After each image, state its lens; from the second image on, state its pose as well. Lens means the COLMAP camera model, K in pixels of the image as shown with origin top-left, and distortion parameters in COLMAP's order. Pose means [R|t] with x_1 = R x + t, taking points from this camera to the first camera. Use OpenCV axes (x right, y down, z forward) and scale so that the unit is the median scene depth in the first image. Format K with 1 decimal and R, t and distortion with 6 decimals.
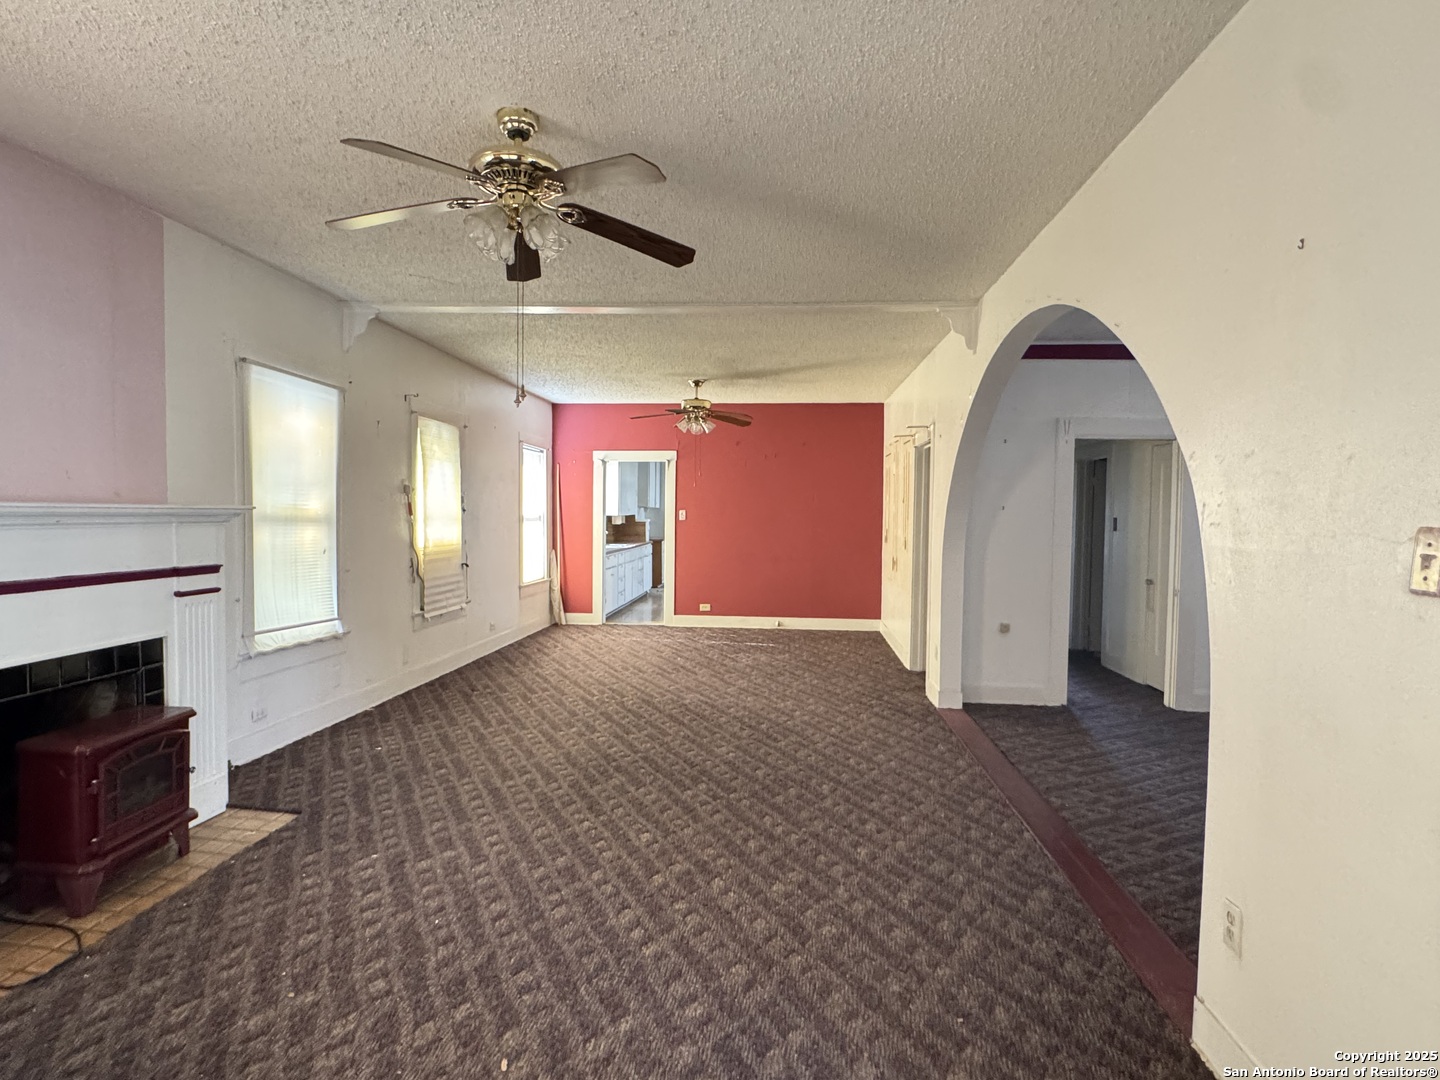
lens RADIAL K [[764.9, 0, 720.0], [0, 764.9, 540.0], [0, 0, 1]] dist [0.002019, 0.000038]
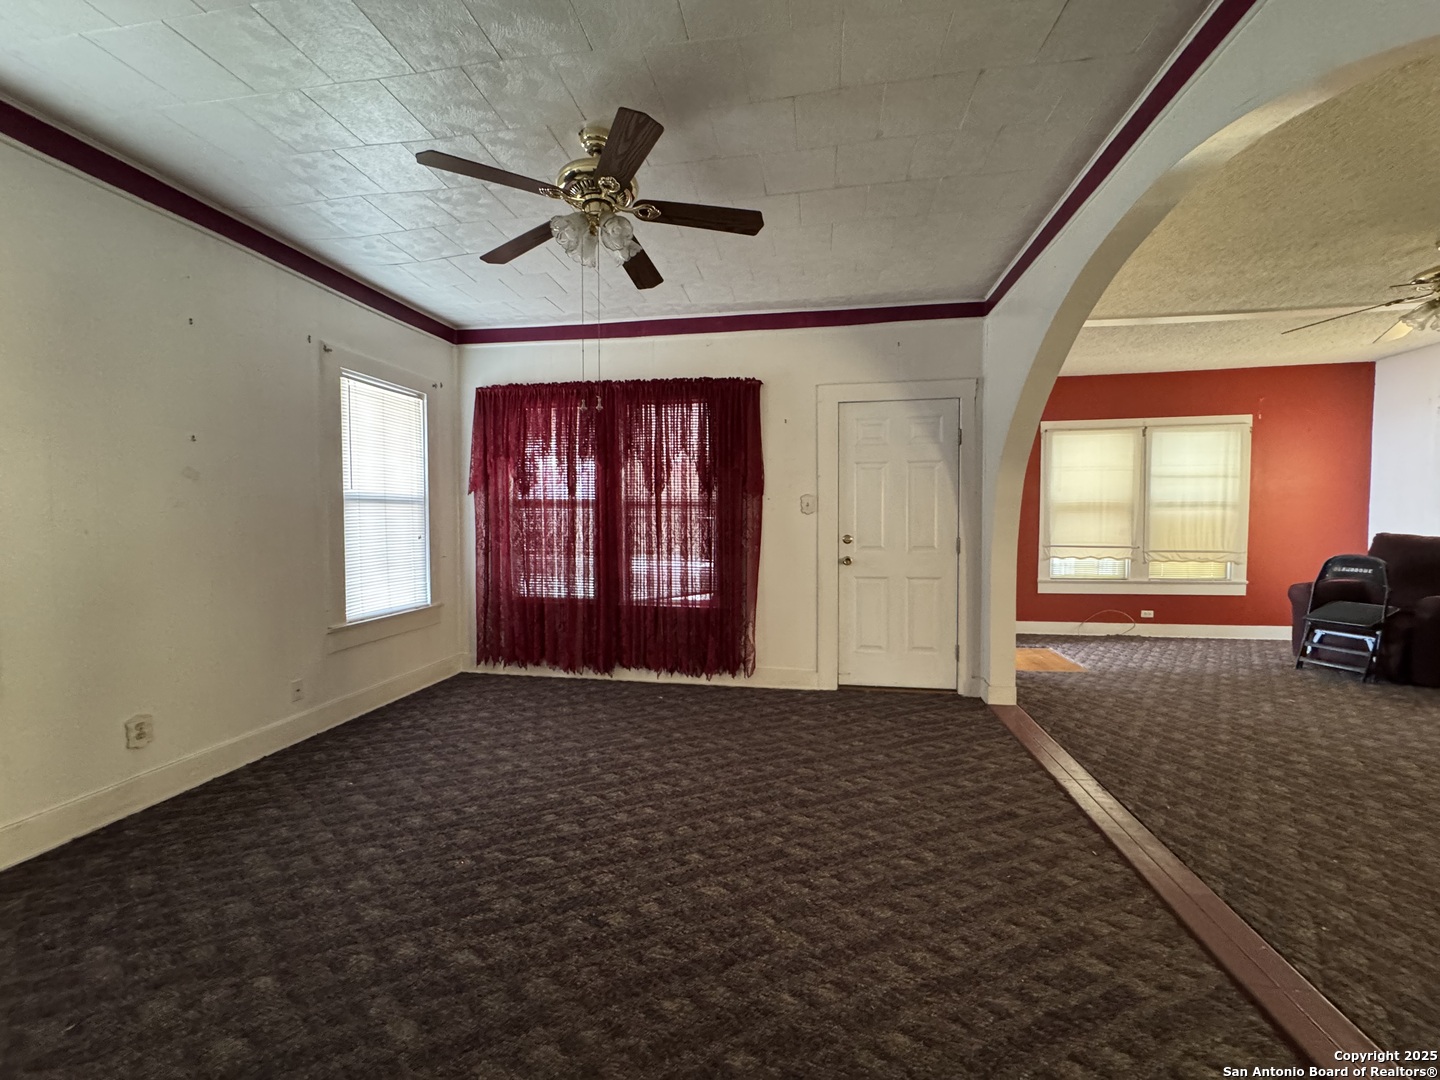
lens RADIAL K [[576.1, 0, 720.0], [0, 576.1, 540.0], [0, 0, 1]] dist [-0.007743, -0.000251]
pose [[-0.997004, -0.012987, 0.076255, 0.650971], [-0.007302, 0.997205, 0.074355, 0.003565], [-0.077008, 0.073576, -0.994312, 1.304897]]
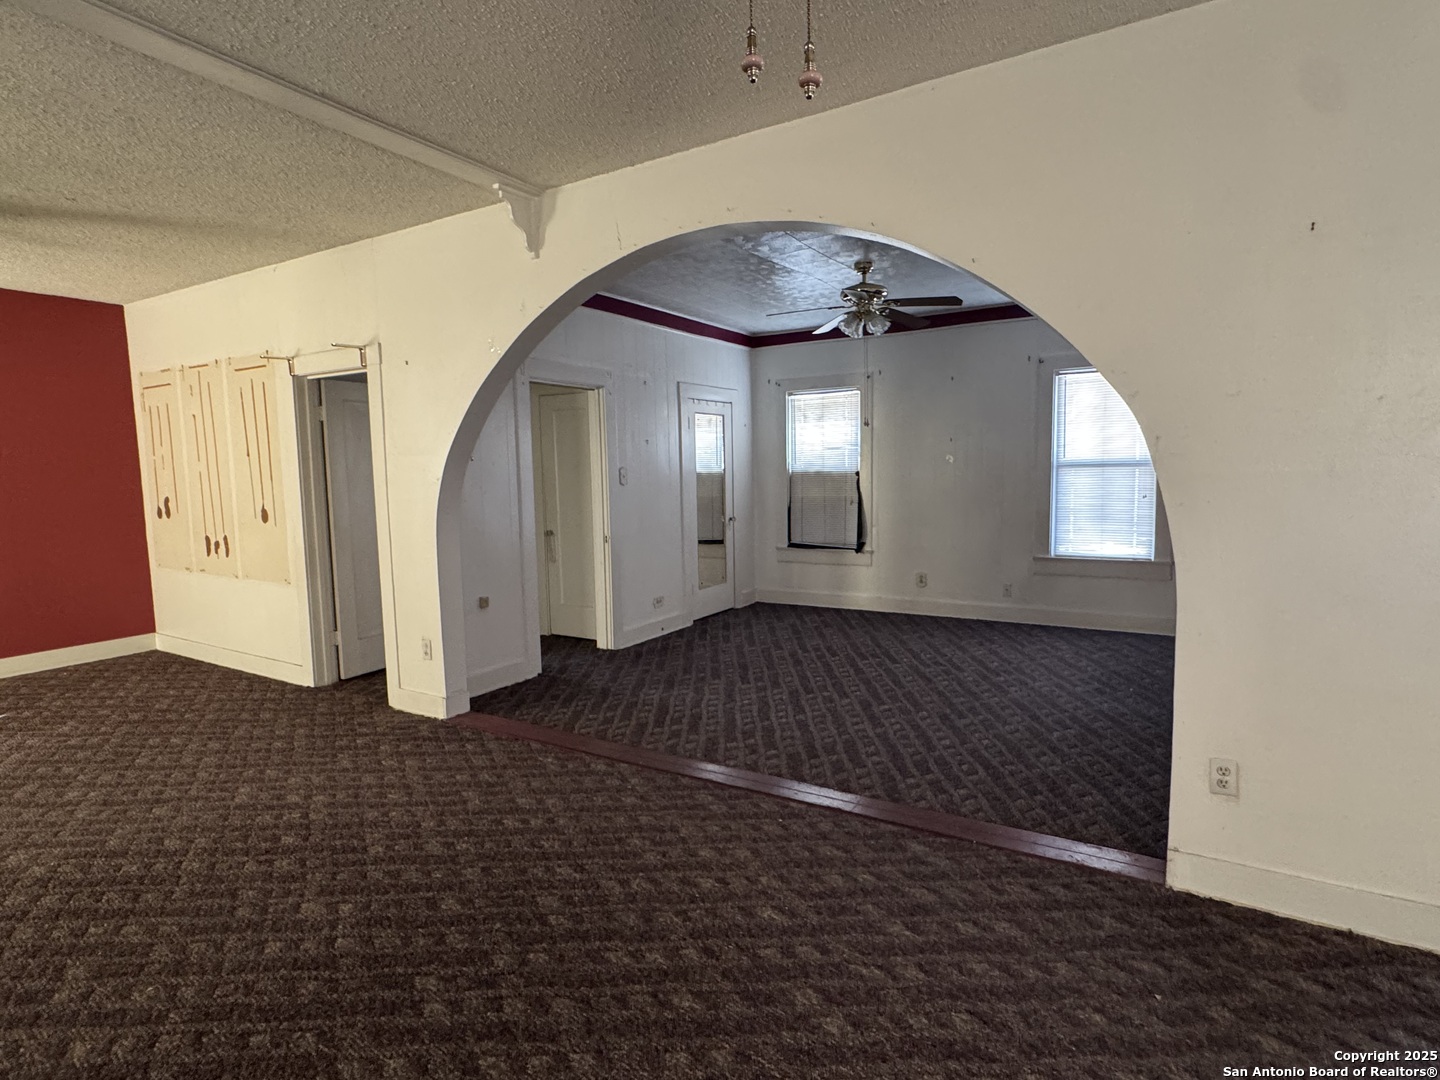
lens RADIAL K [[764.9, 0, 720.0], [0, 764.9, 540.0], [0, 0, 1]] dist [0.002019, 0.000038]
pose [[0.439352, -0.105530, 0.892095, -0.325622], [0.057944, 0.994337, 0.089087, -0.015761], [-0.896444, 0.012551, 0.442978, 0.504534]]
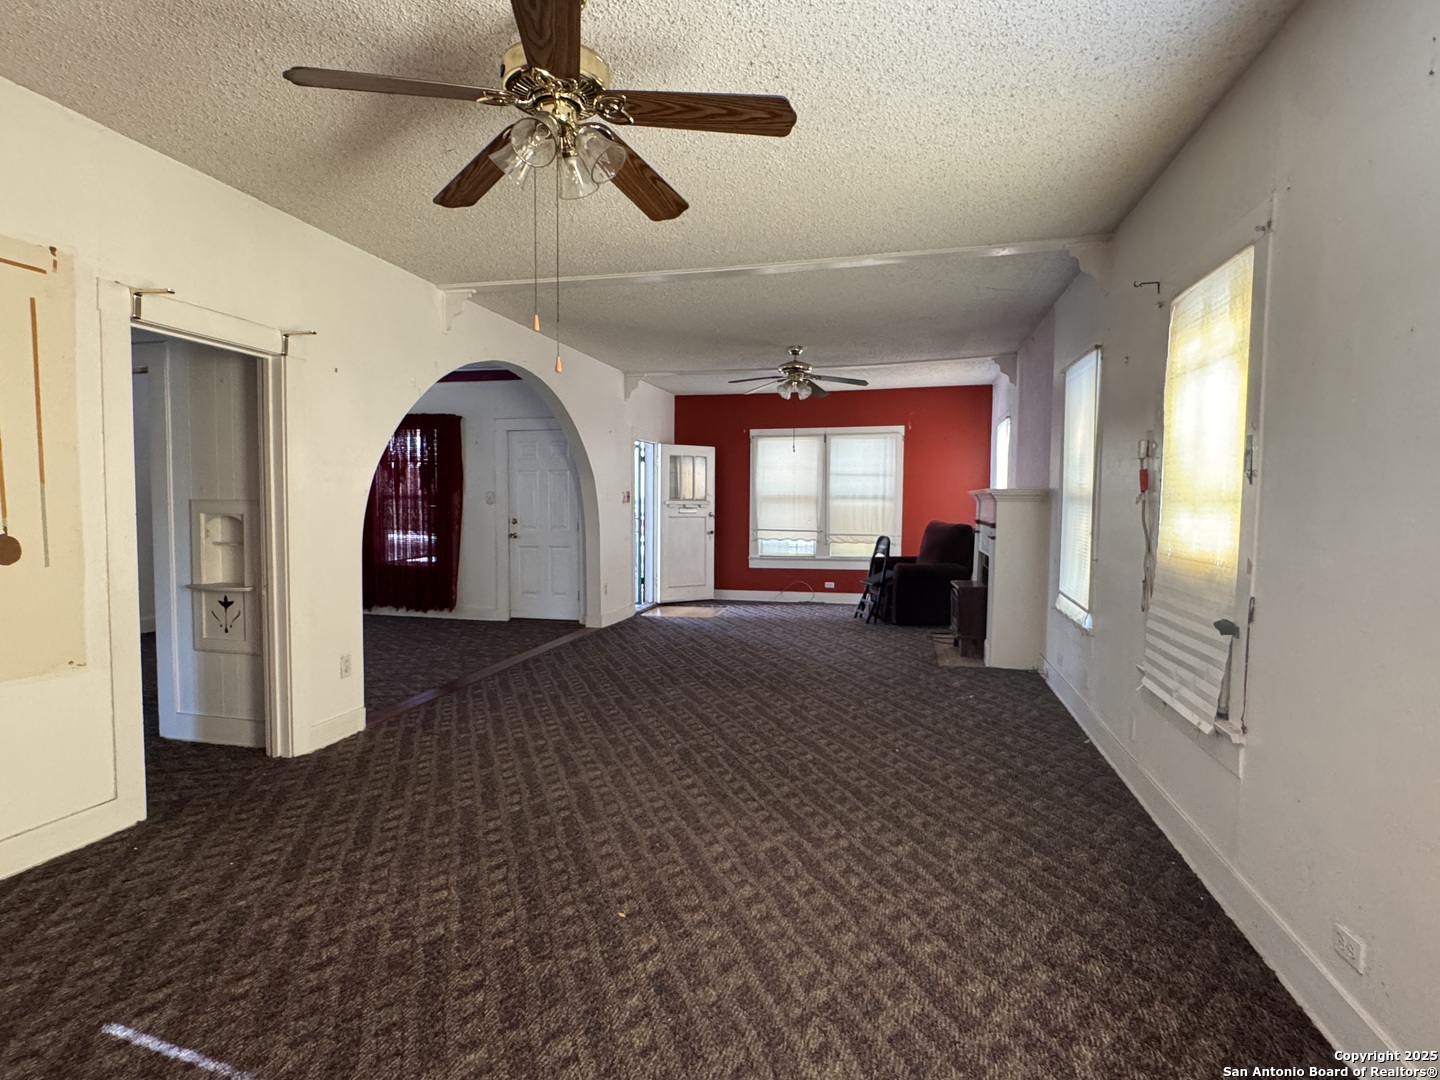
lens RADIAL K [[787.7, 0, 720.0], [0, 787.7, 540.0], [0, 0, 1]] dist [0.002668, 0.000239]
pose [[-0.991446, -0.024108, 0.128274, -0.209008], [-0.012838, 0.996040, 0.087971, -0.058266], [-0.129887, 0.085572, -0.987829, 2.184397]]
